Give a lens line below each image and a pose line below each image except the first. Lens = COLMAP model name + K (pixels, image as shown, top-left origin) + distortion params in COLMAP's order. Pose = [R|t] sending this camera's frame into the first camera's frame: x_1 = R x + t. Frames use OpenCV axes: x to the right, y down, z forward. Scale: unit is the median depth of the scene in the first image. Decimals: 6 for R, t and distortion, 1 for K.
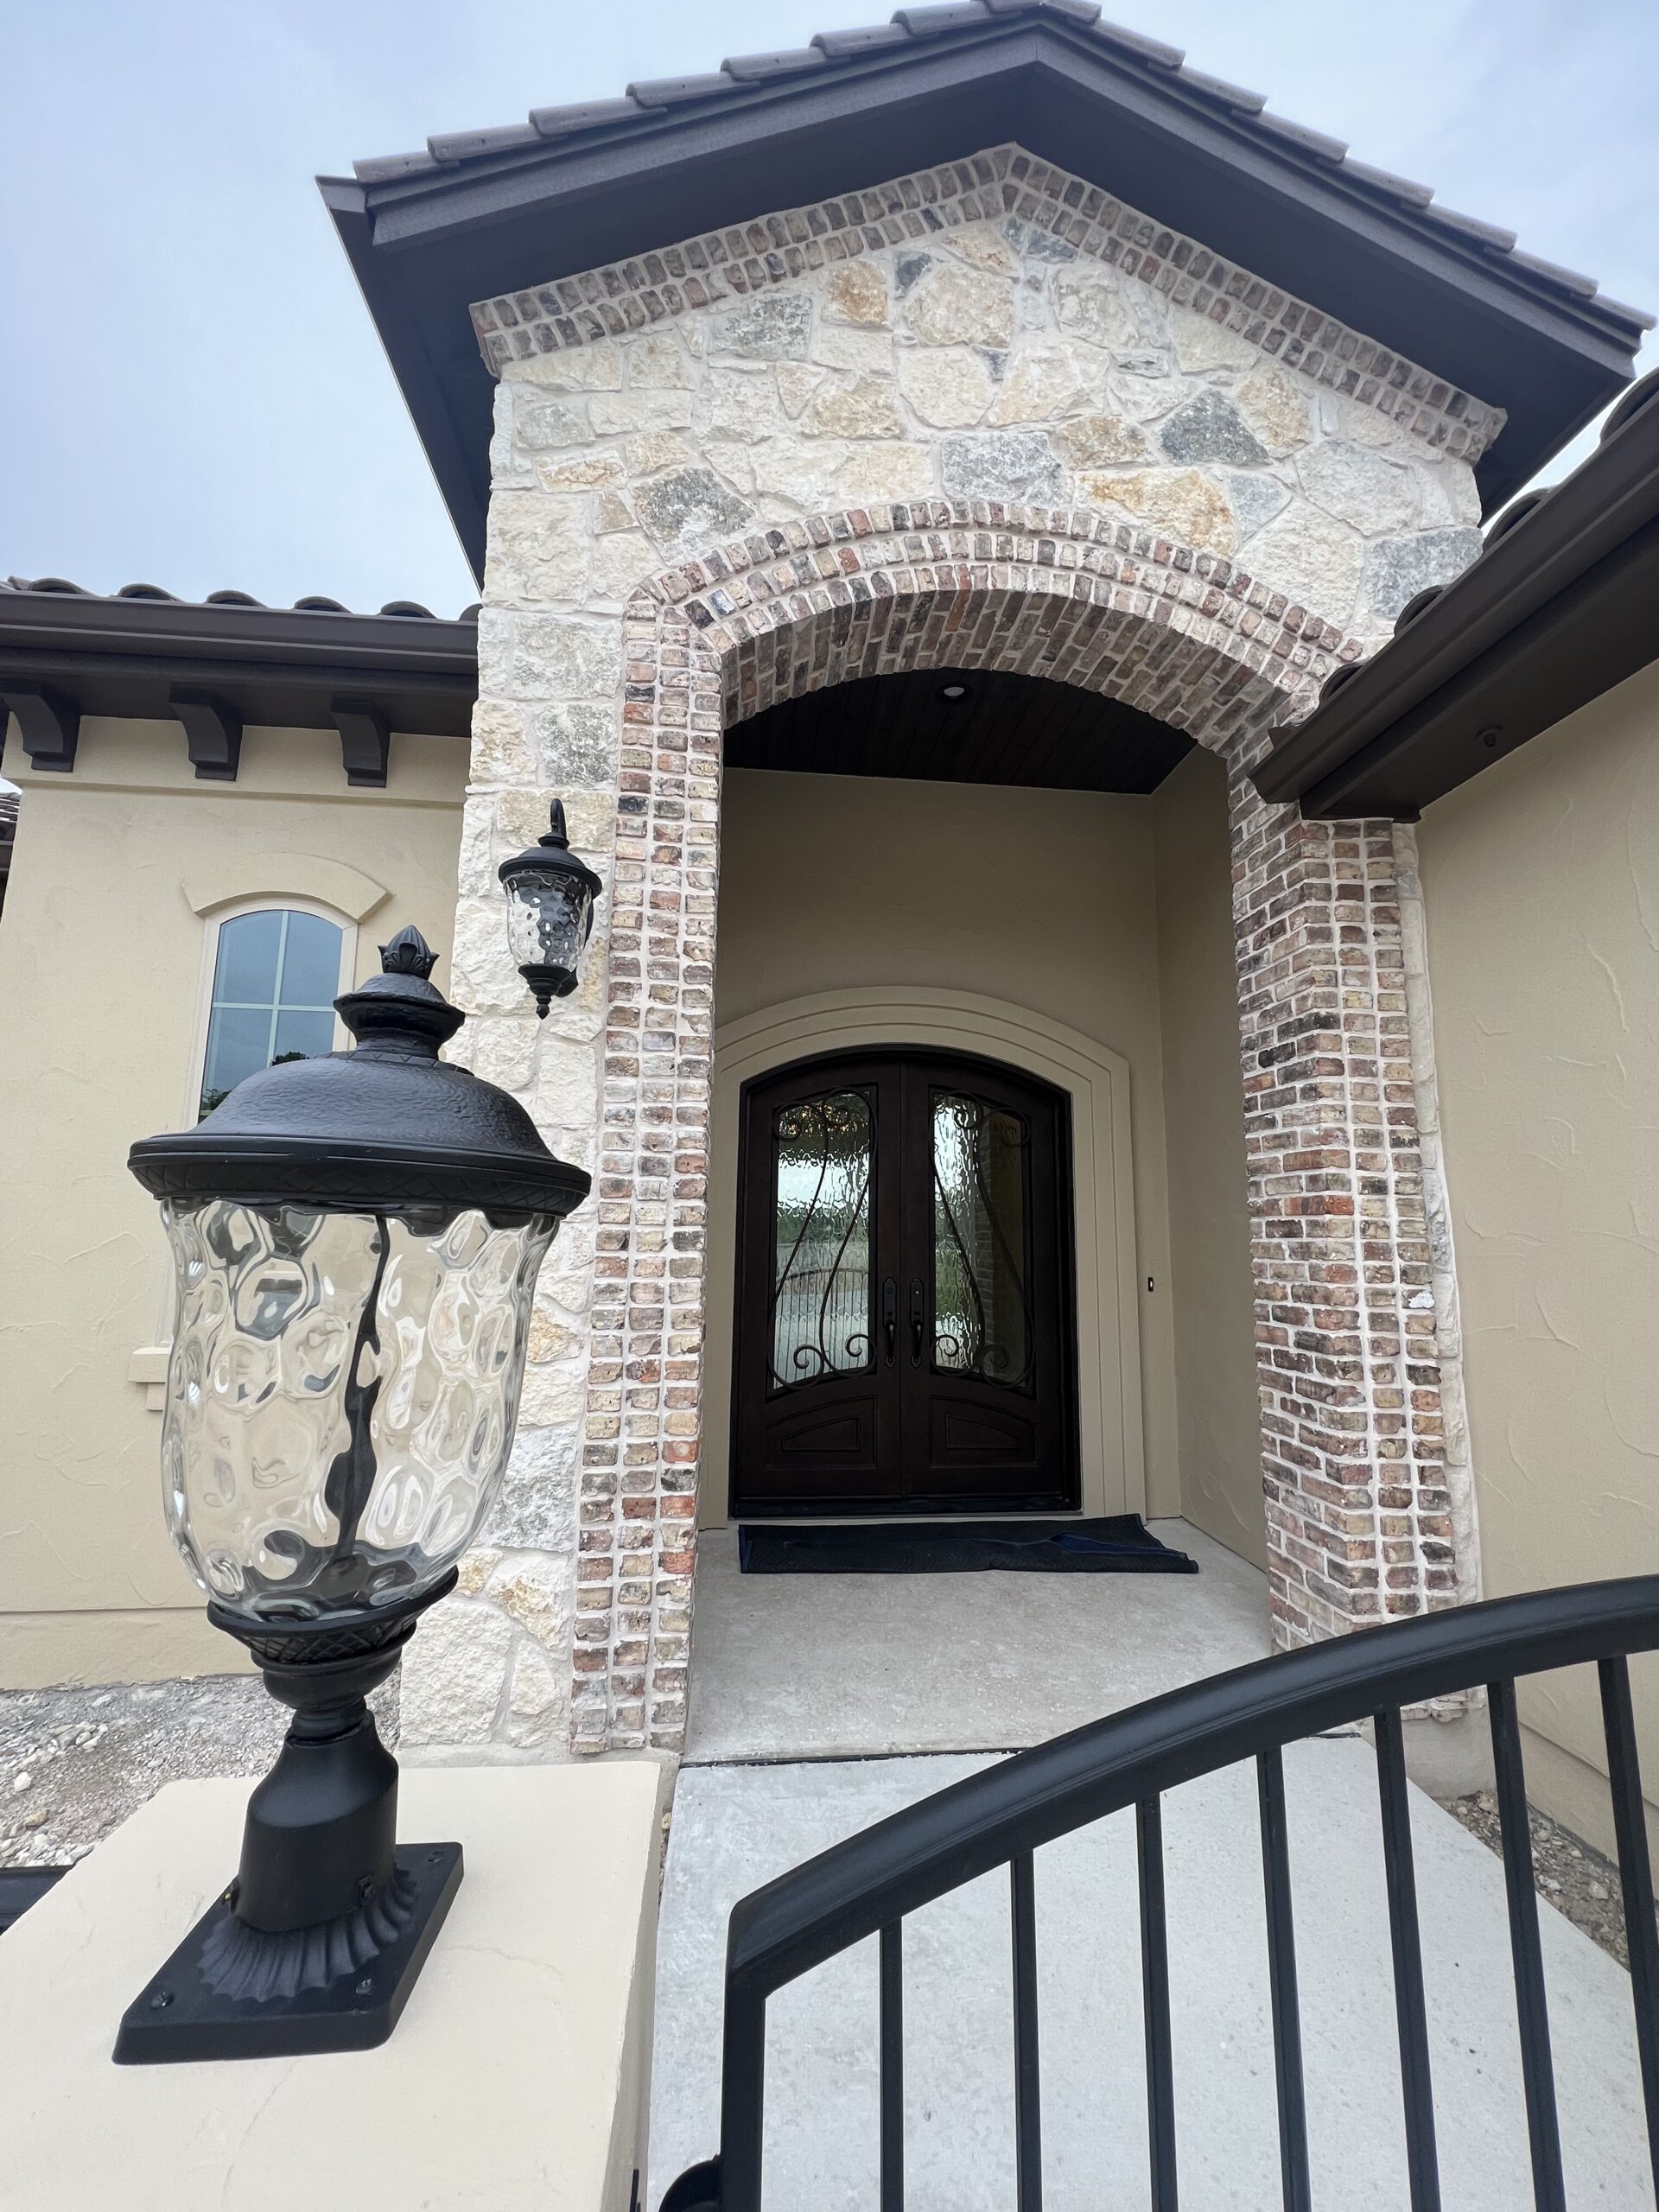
lens RADIAL K [[892.0, 0, 824.5], [0, 892.0, 1112.1], [0, 0, 1]] dist [-0.006745, 0.003058]
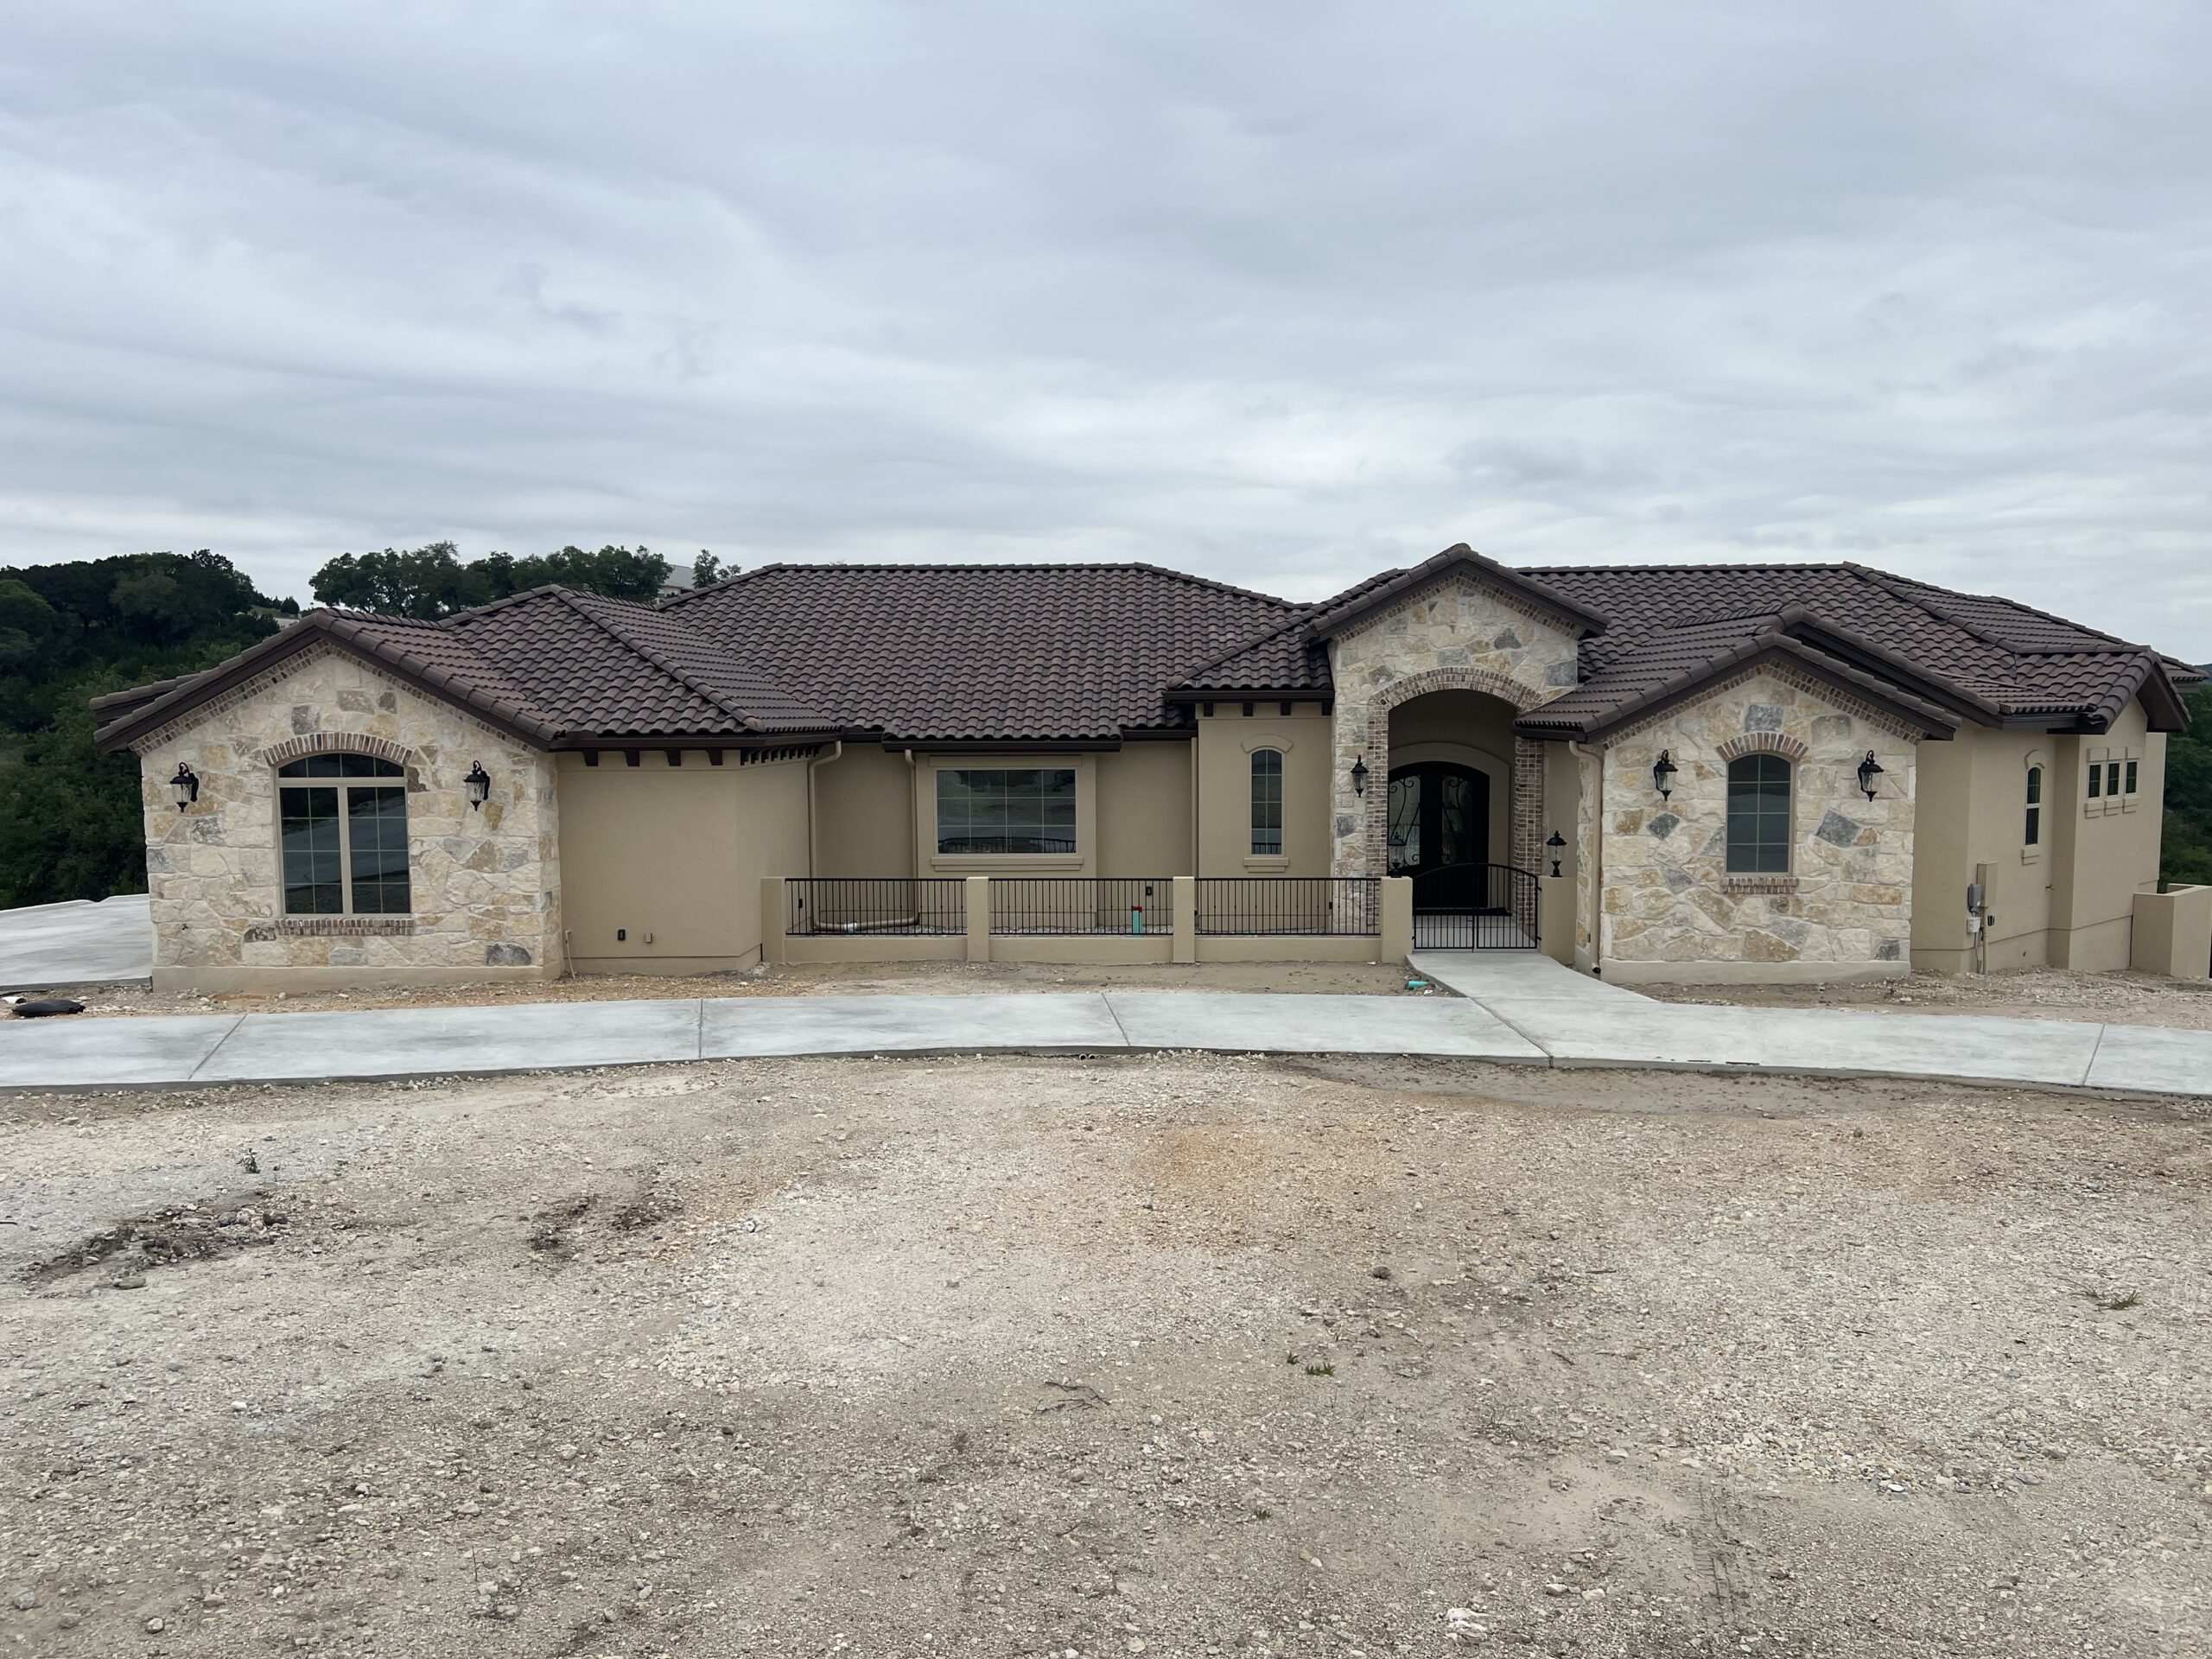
lens RADIAL K [[1660.8, 0, 1041.3], [0, 1660.8, 870.5], [0, 0, 1]] dist [0.068382, -0.081586]
pose [[0.985774, -0.008190, -0.167879, -0.429680], [0.048398, 0.970339, 0.236853, -1.777189], [0.160960, -0.241609, 0.956931, -7.488093]]
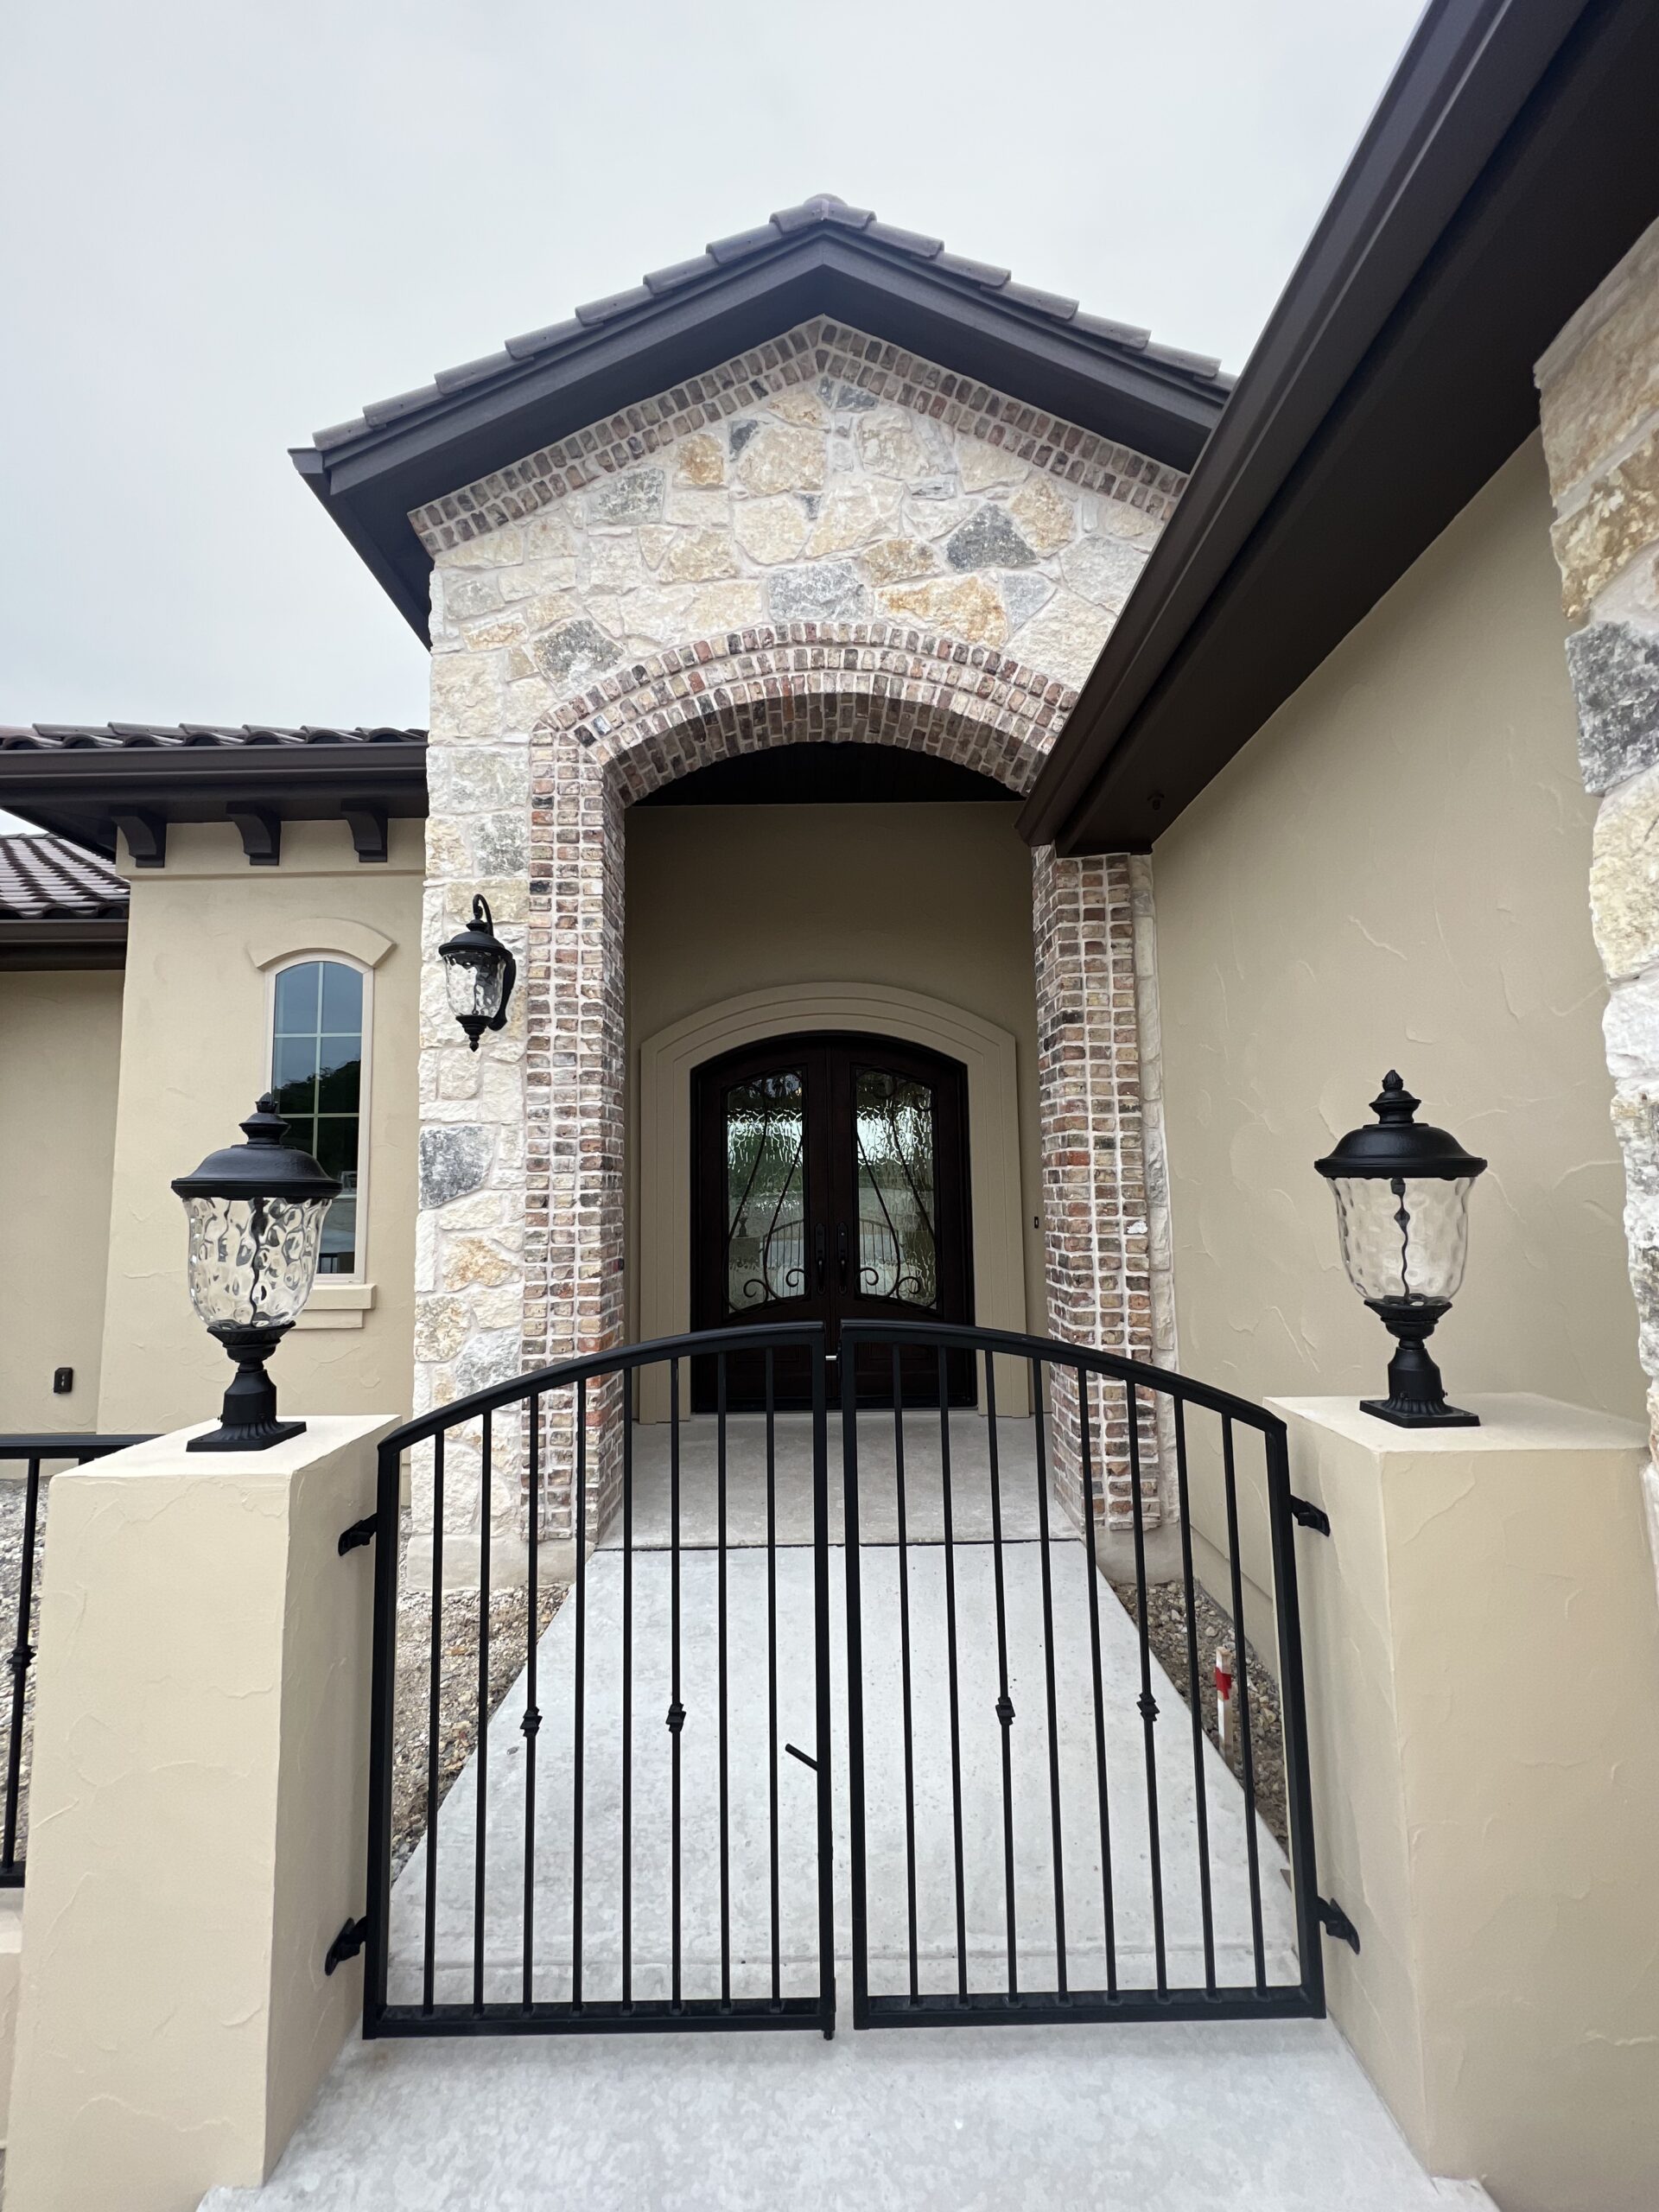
lens RADIAL K [[892.0, 0, 825.6], [0, 892.0, 1113.6], [0, 0, 1]] dist [-0.006745, 0.003058]
pose [[0.995047, -0.038436, -0.091672, 0.310507], [0.043469, 0.997618, 0.053557, -0.045707], [0.089395, -0.057276, 0.994348, -0.324430]]
